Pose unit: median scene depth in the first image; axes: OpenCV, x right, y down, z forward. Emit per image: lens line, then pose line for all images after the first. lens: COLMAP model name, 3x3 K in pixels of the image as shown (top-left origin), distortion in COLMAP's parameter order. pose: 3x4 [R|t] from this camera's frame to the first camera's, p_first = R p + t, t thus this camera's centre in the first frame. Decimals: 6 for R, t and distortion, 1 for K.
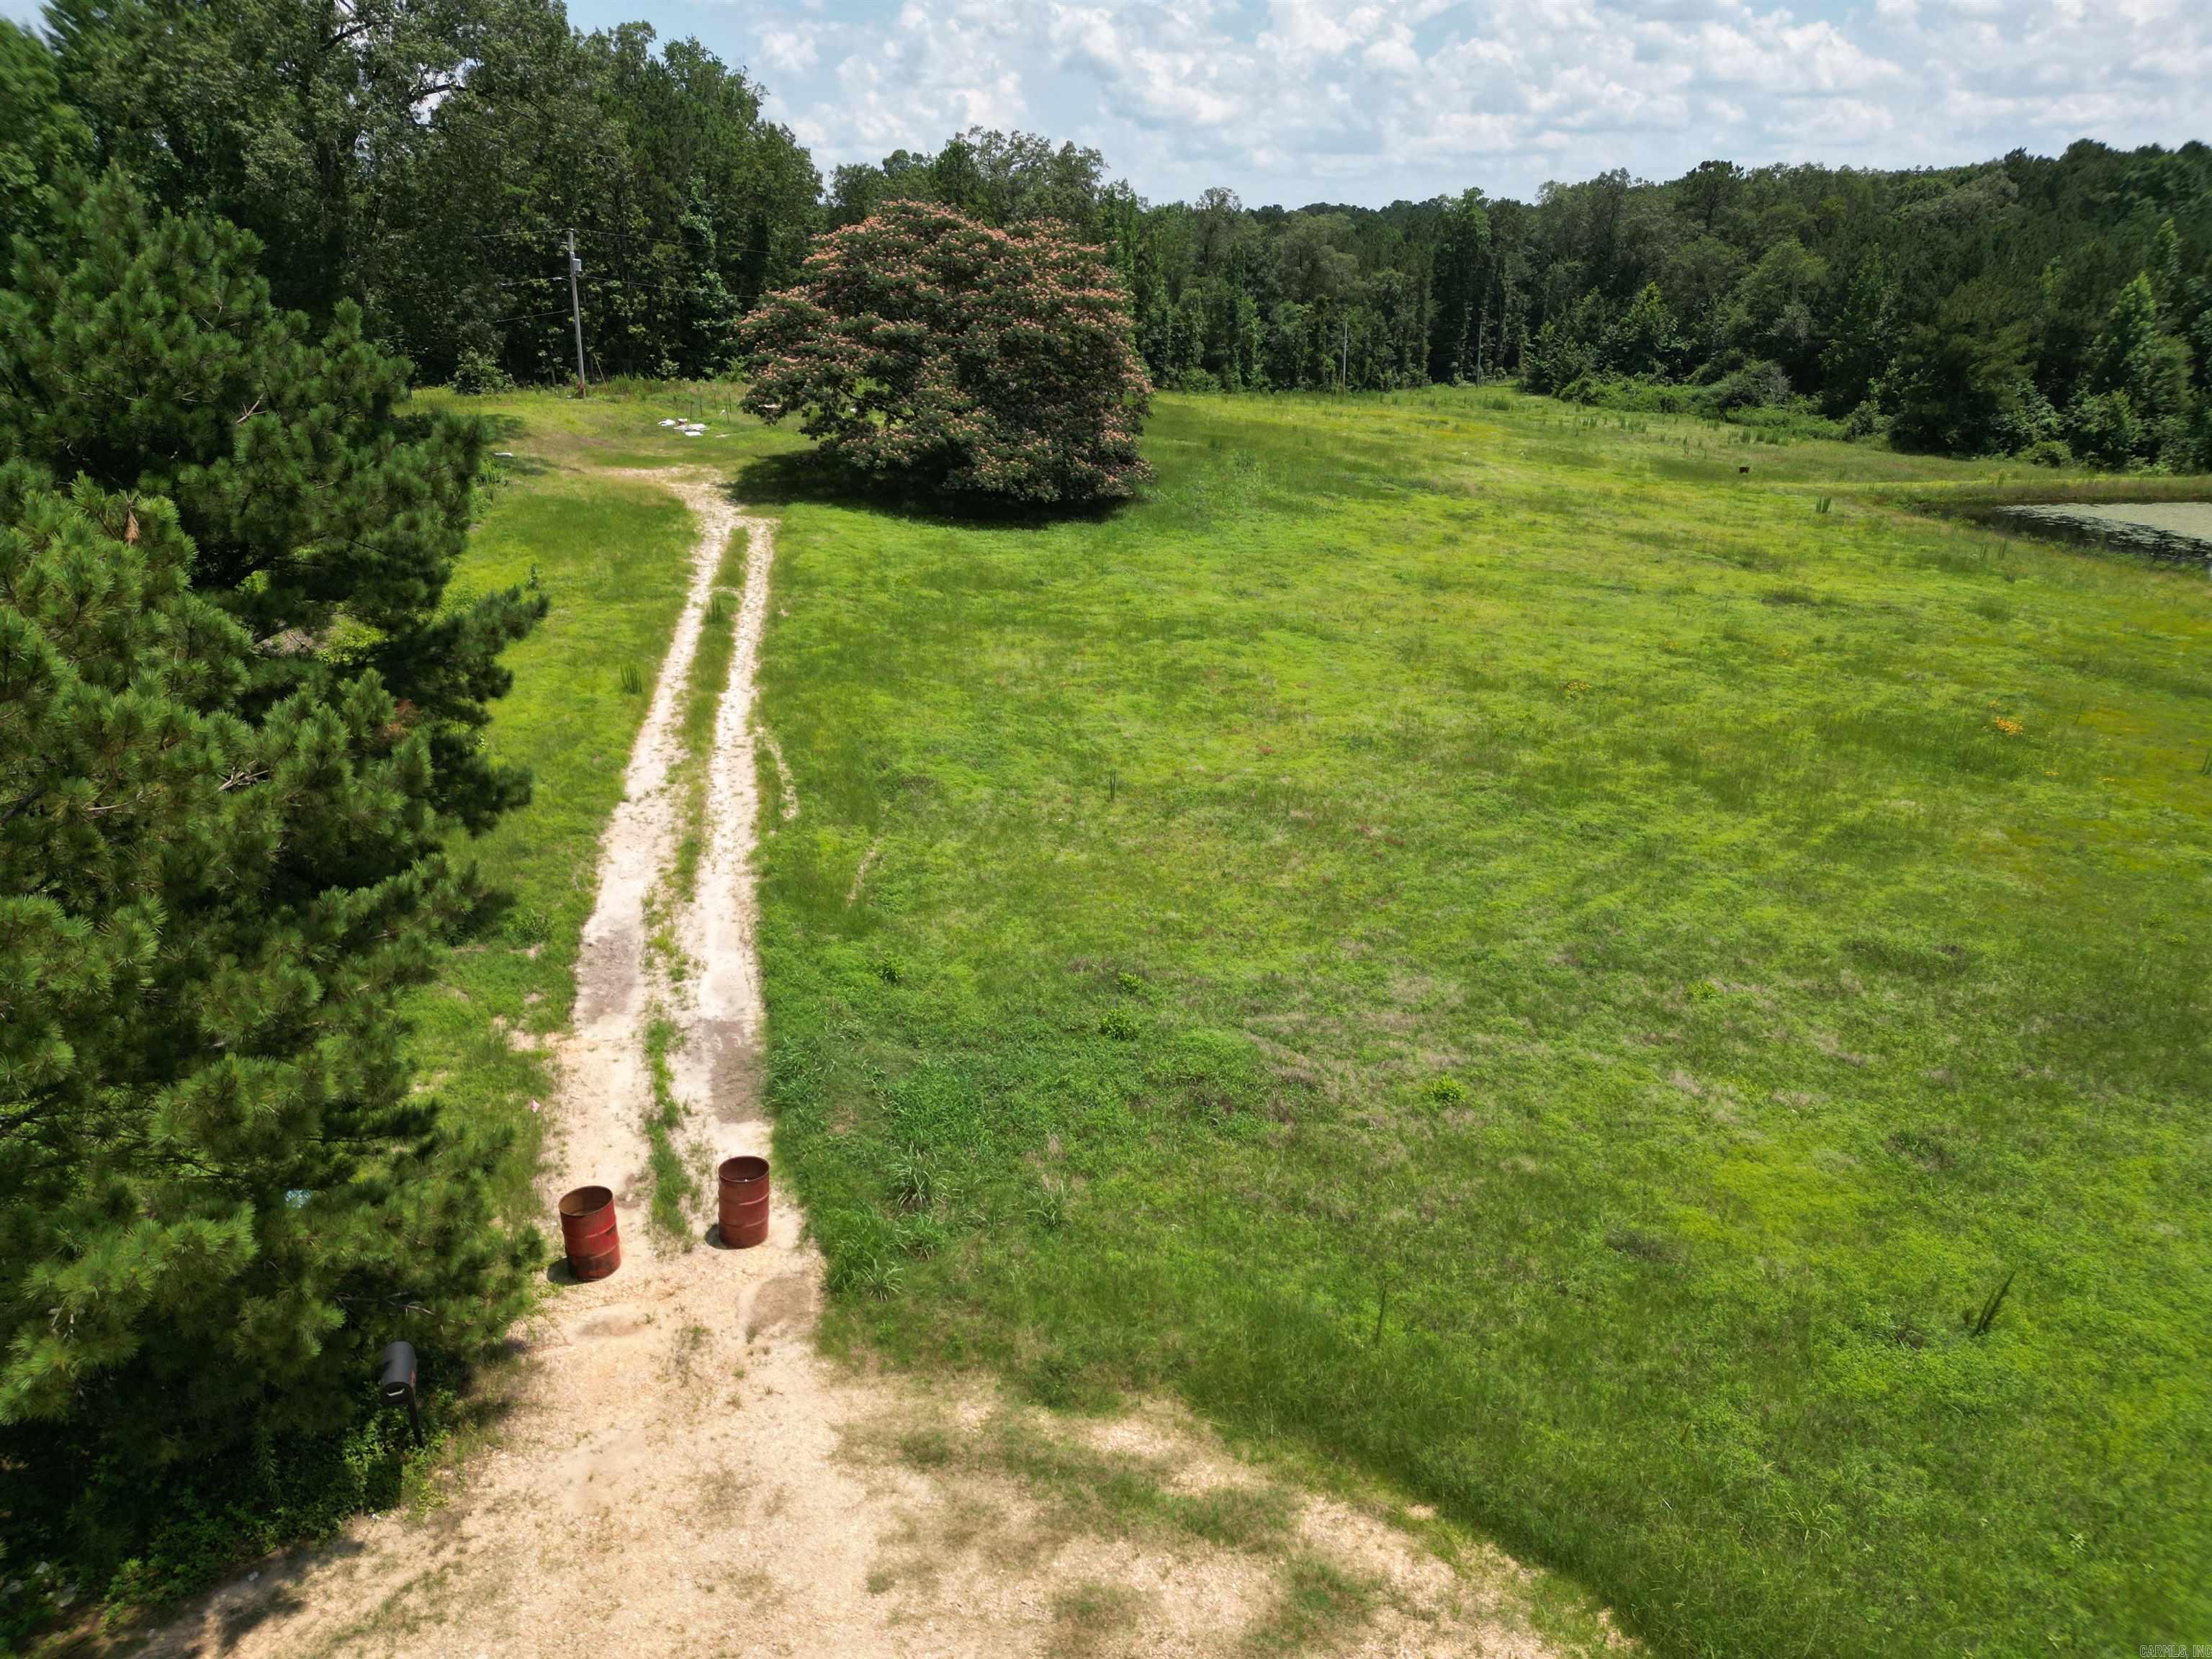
lens RADIAL K [[1544.2, 0, 1106.0], [0, 1544.2, 829.5], [0, 0, 1]] dist [0.062183, -0.053056]
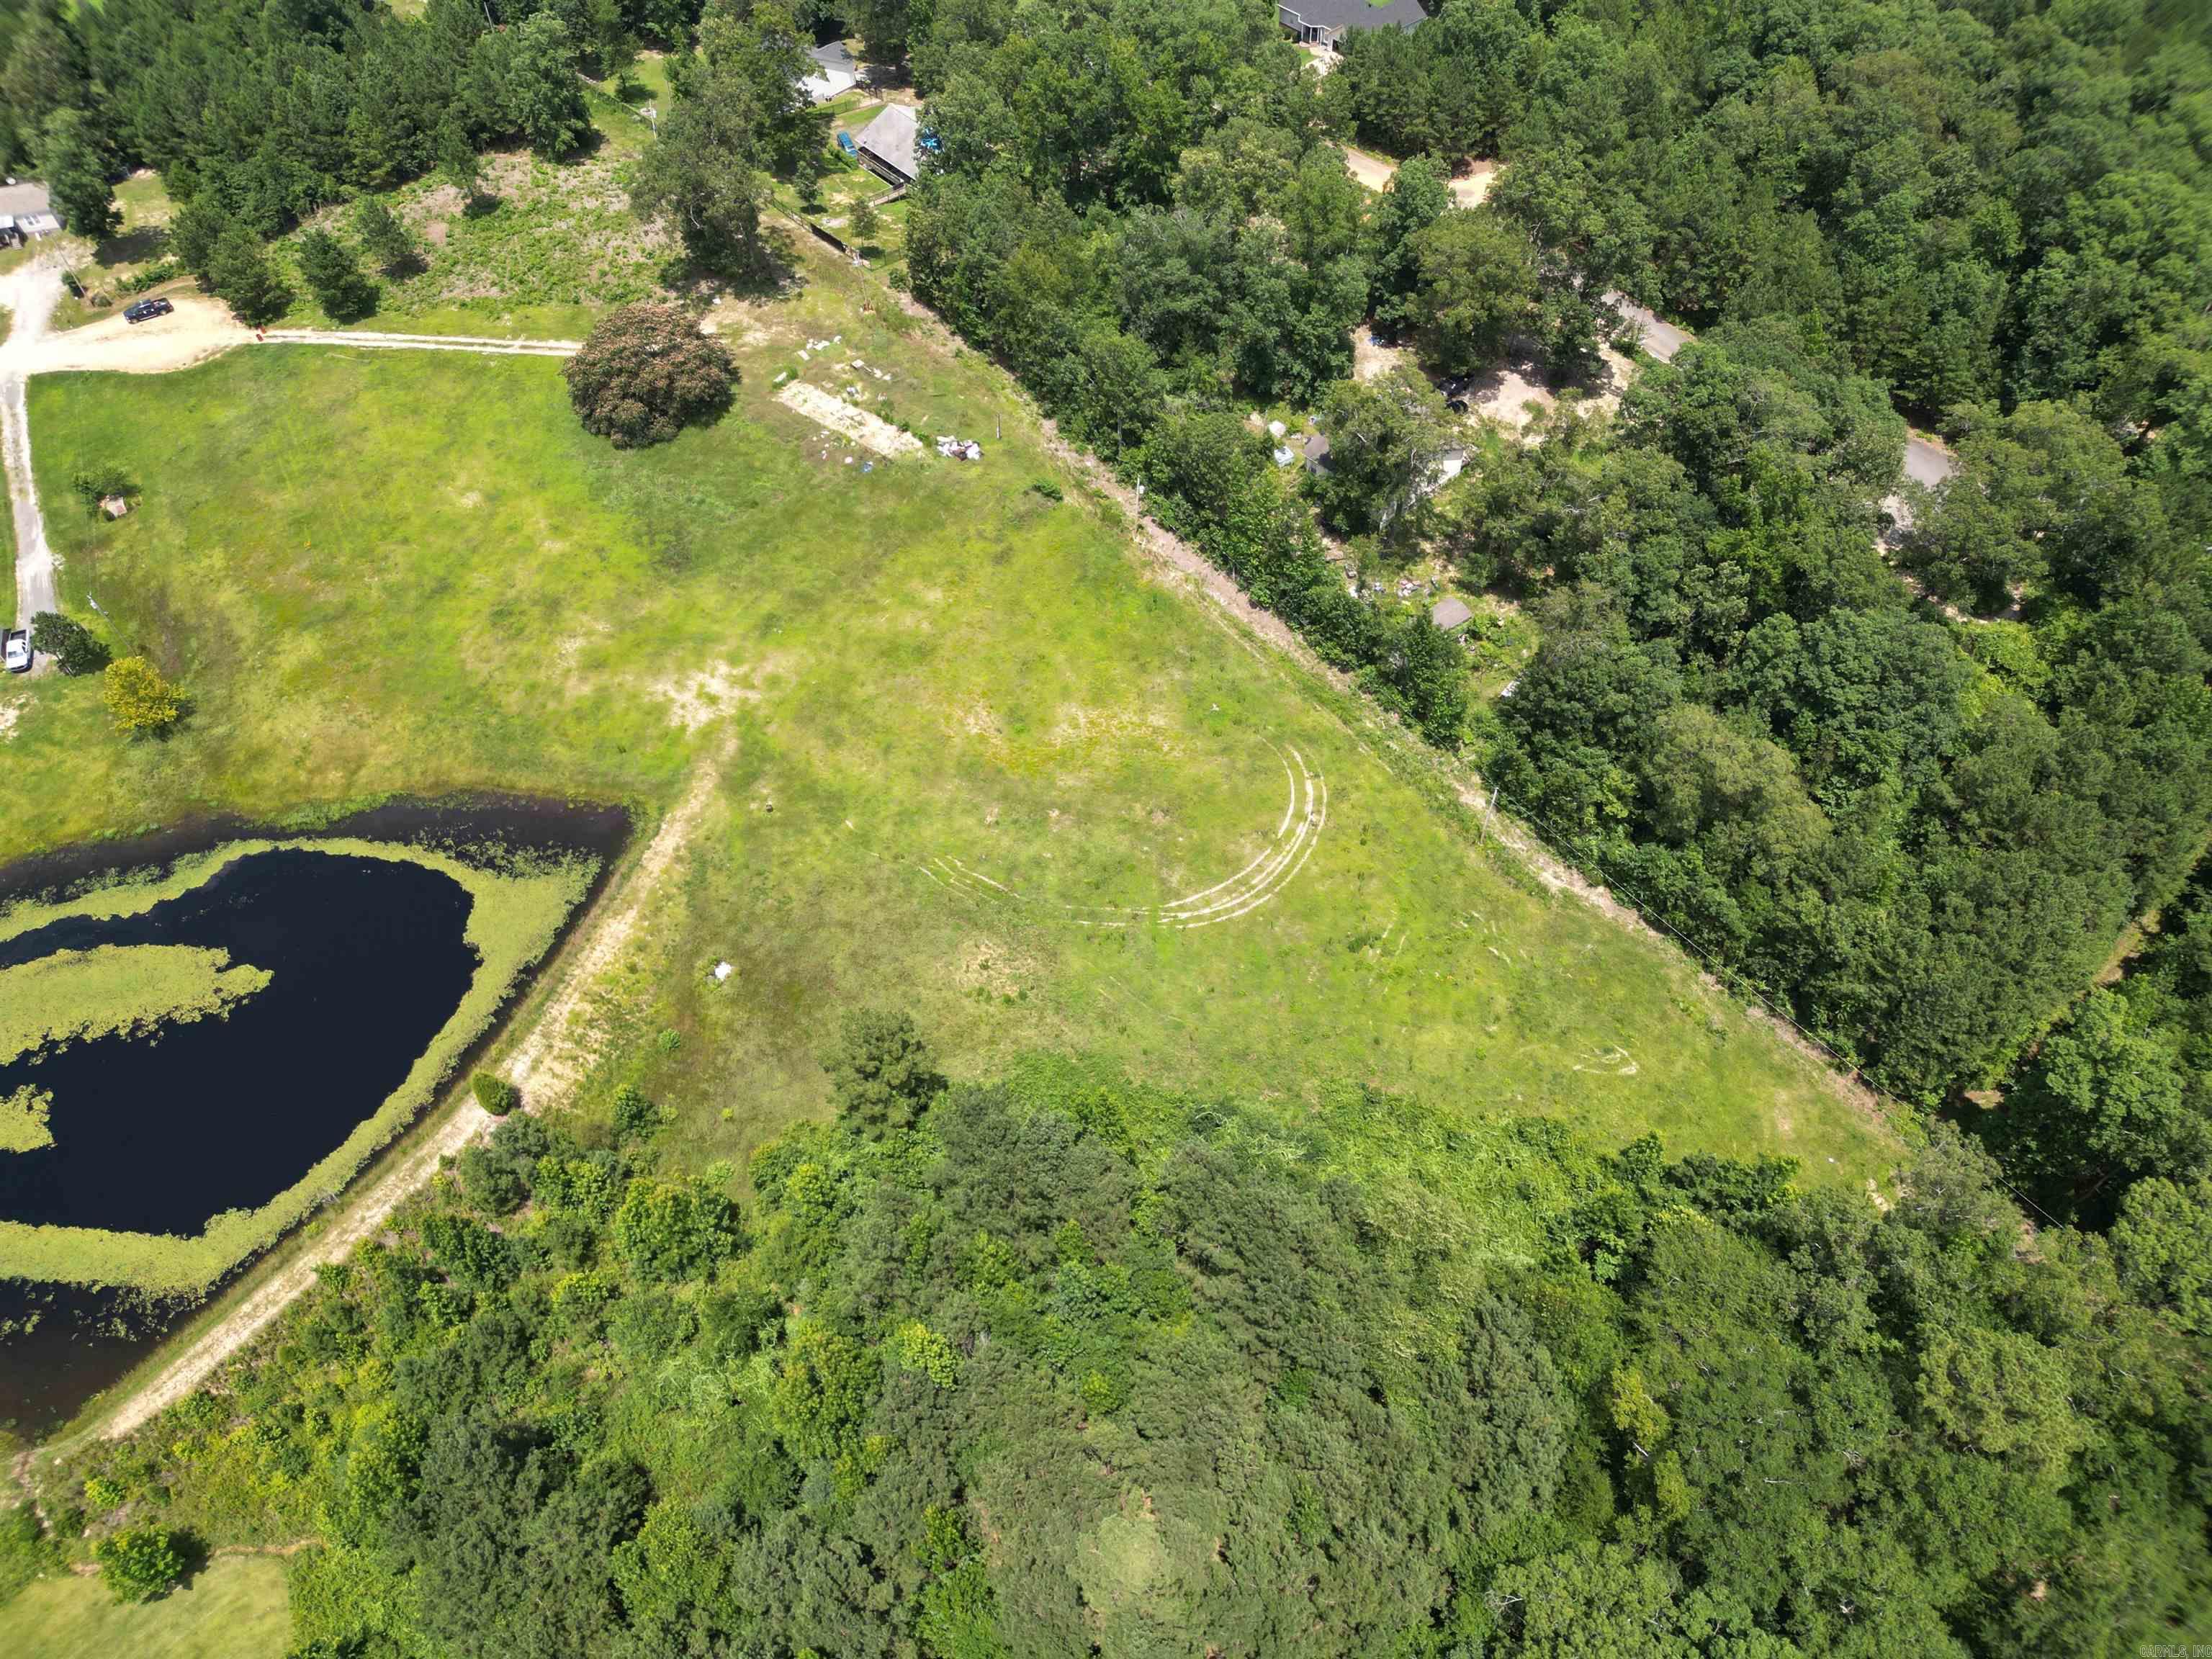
lens RADIAL K [[1555.4, 0, 1110.8], [0, 1555.4, 815.2], [0, 0, 1]] dist [0.094258, -0.105141]
pose [[-0.315911, 0.748727, -0.582759, 0.922307], [-0.303596, 0.502149, 0.809738, -1.194575], [0.898905, 0.432728, 0.068677, 0.939837]]
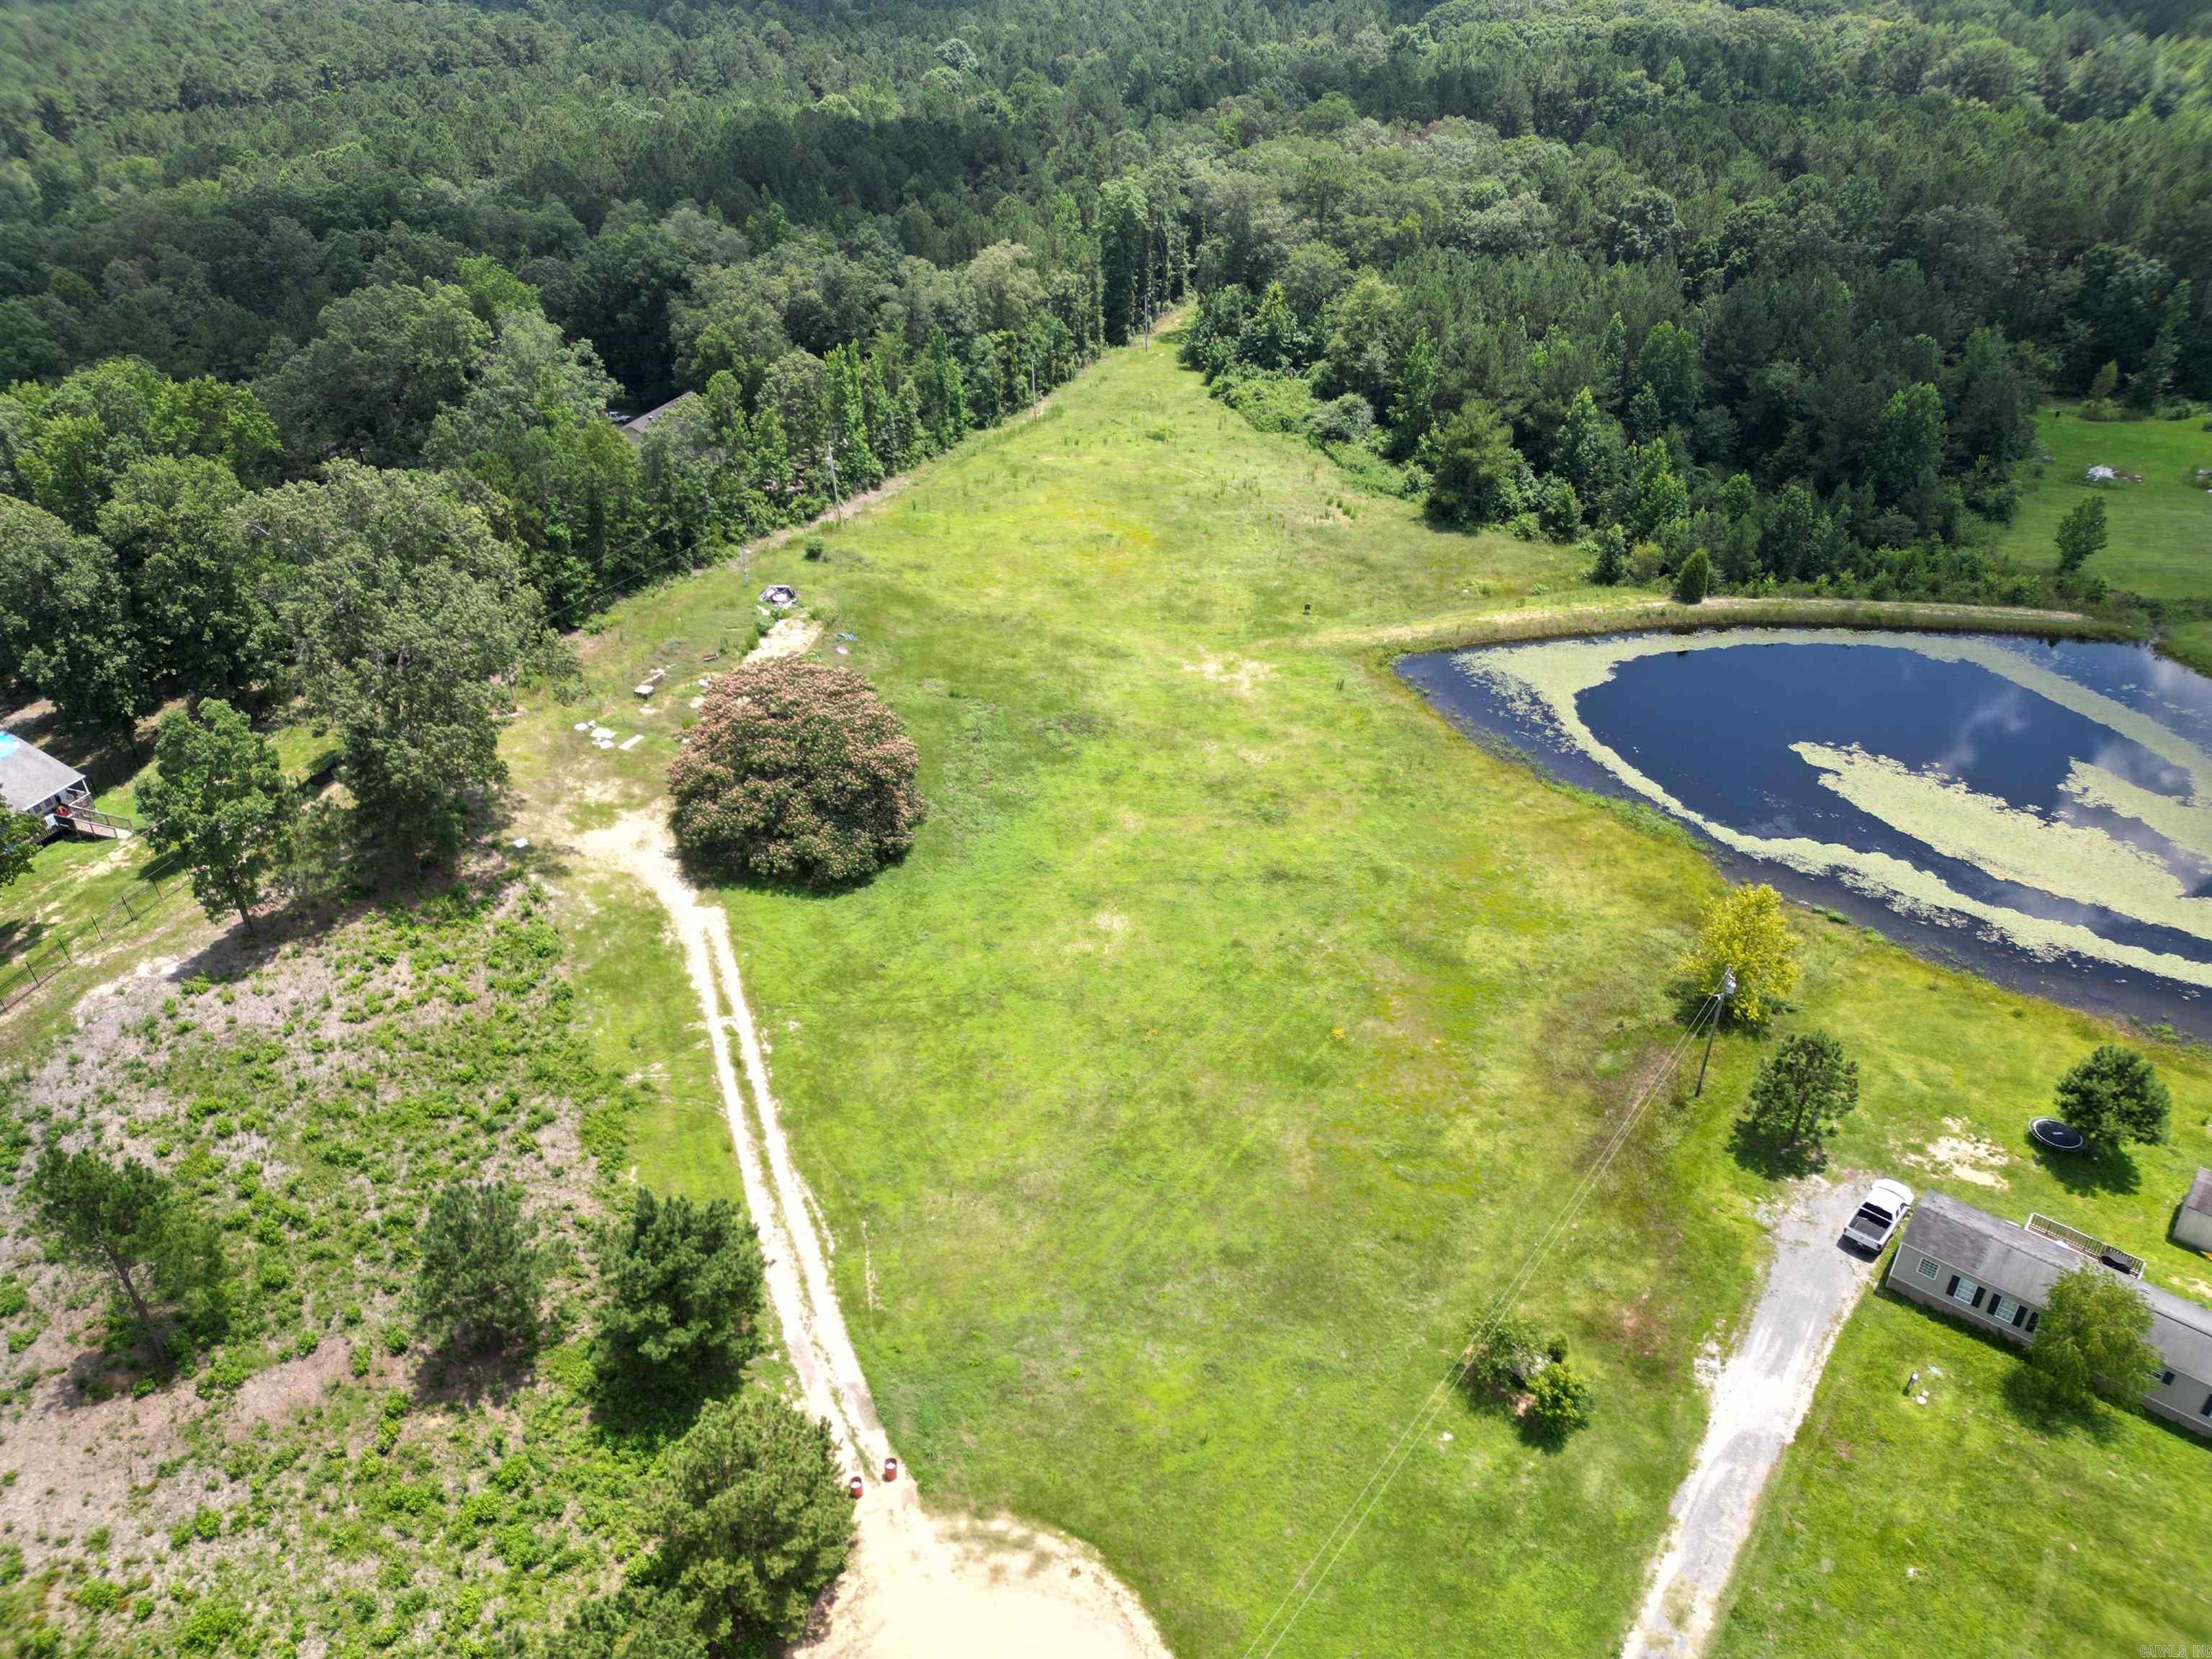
lens RADIAL K [[1555.4, 0, 1110.8], [0, 1555.4, 815.2], [0, 0, 1]] dist [0.094258, -0.105141]
pose [[0.982251, -0.107297, 0.153852, -0.016249], [0.075894, 0.977436, 0.197129, -0.270532], [-0.171532, -0.181953, 0.968230, -0.337069]]
